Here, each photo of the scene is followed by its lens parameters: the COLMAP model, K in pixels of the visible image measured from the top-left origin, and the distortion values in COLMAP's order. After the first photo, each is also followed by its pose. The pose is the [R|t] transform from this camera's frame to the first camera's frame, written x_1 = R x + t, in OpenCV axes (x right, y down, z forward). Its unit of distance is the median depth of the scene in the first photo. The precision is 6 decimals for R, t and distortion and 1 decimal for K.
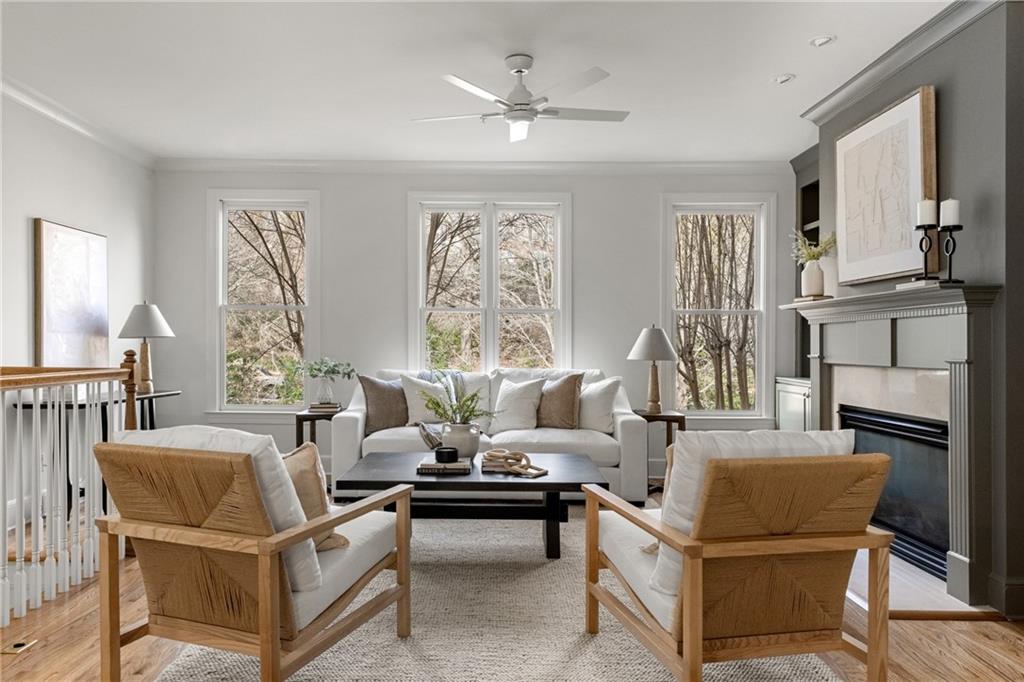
lens RADIAL K [[718.8, 0, 489.8], [0, 718.8, 340.3], [0, 0, 1]] dist [0.004392, 0.000865]
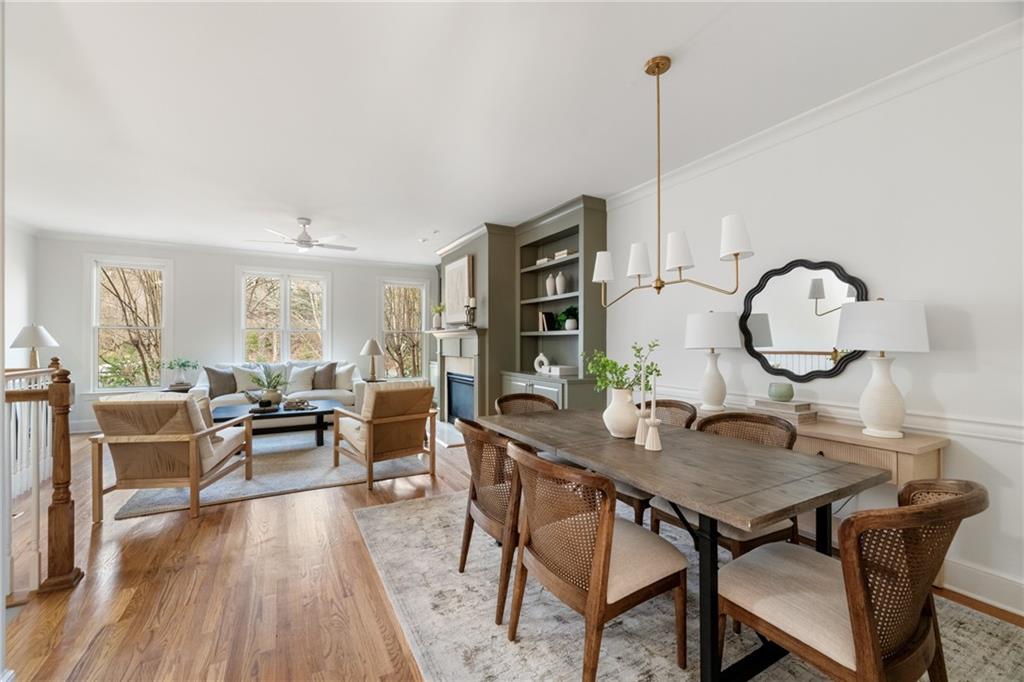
lens RADIAL K [[416.9, 0, 509.9], [0, 416.9, 334.3], [0, 0, 1]] dist [-0.000055, 0.000215]
pose [[0.873476, 0.003097, 0.486858, -0.026788], [0.003172, 0.999922, -0.012053, -0.024331], [-0.486857, 0.012072, 0.873398, -0.391094]]
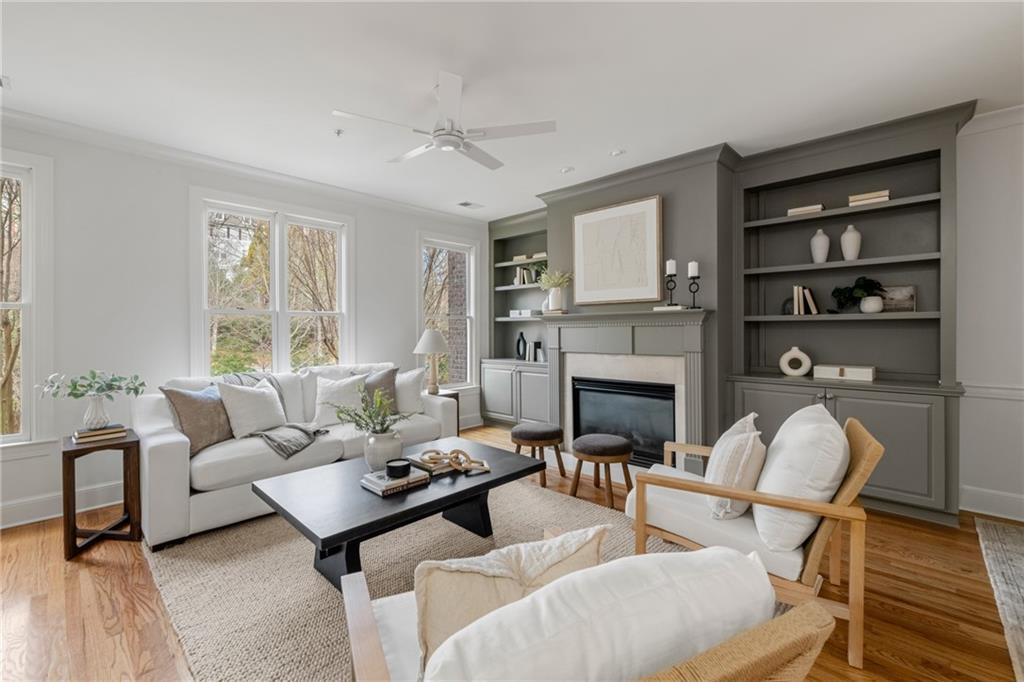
lens RADIAL K [[433.0, 0, 511.2], [0, 433.0, 330.3], [0, 0, 1]] dist [-0.001312, -0.000290]
pose [[0.682563, -0.012930, 0.730712, -0.358369], [0.008766, 0.999916, 0.009504, -0.029545], [-0.730774, -0.000082, 0.682619, 0.458320]]
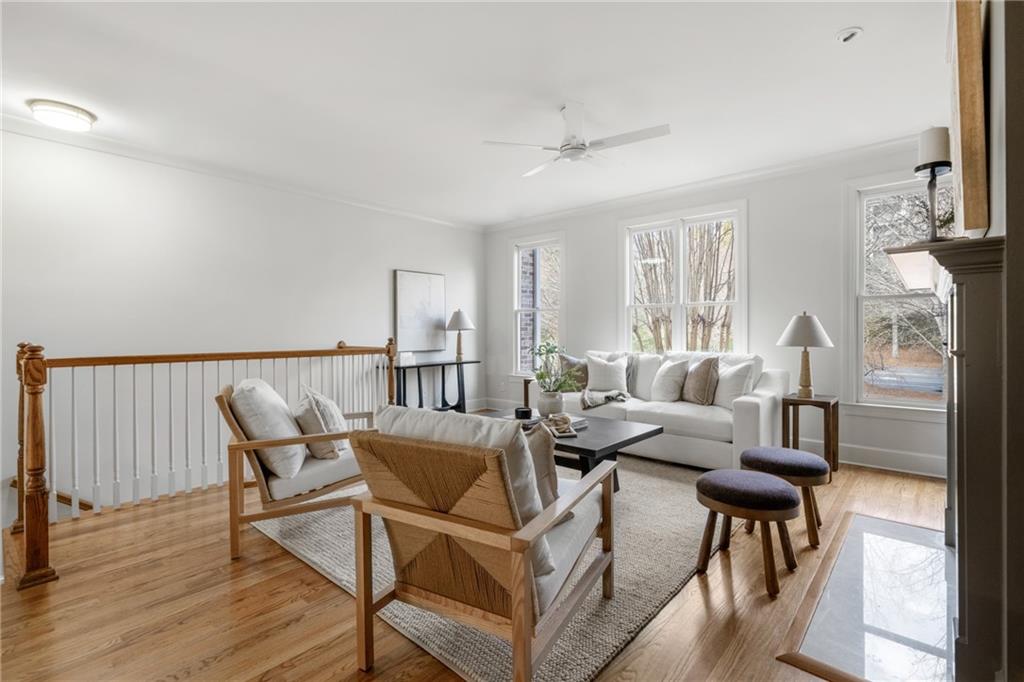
lens RADIAL K [[467.2, 0, 512.0], [0, 467.2, 341.0], [0, 0, 1]] dist [-0.000300, -0.000060]
pose [[0.753670, 0.003906, -0.657242, 0.486213], [0.010703, 0.999777, 0.018216, 0.003508], [0.657166, -0.020763, 0.753460, 0.285402]]
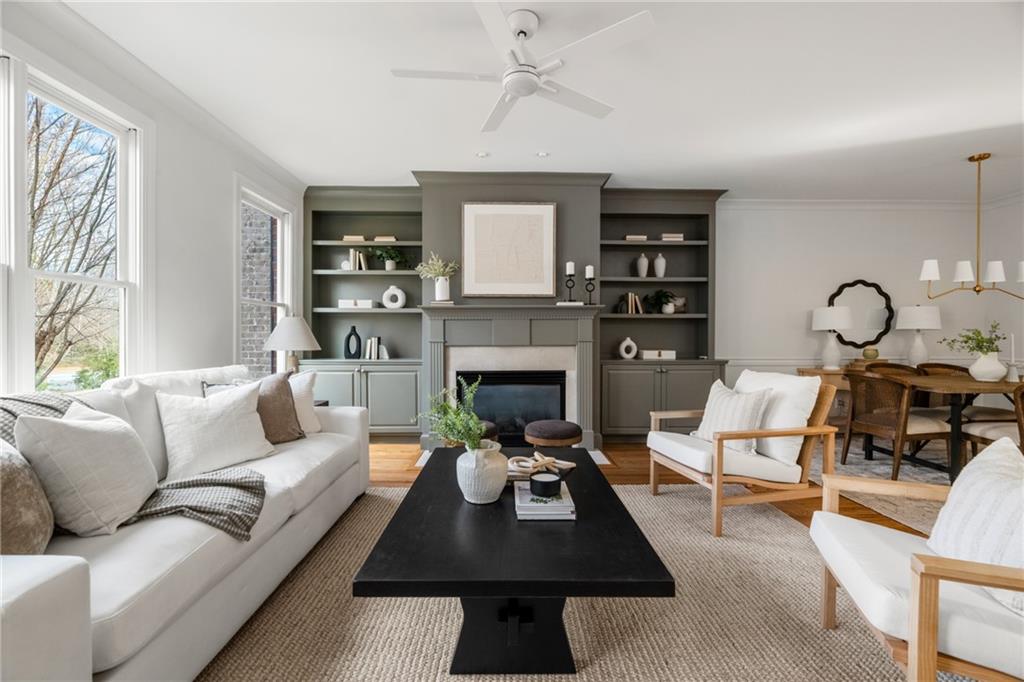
lens RADIAL K [[416.9, 0, 509.9], [0, 416.9, 334.3], [0, 0, 1]] dist [-0.000055, 0.000215]
pose [[-0.026346, -0.008807, 0.999614, -0.461645], [-0.004552, 0.999952, 0.008690, -0.000292], [-0.999643, -0.004321, -0.026385, 0.979880]]
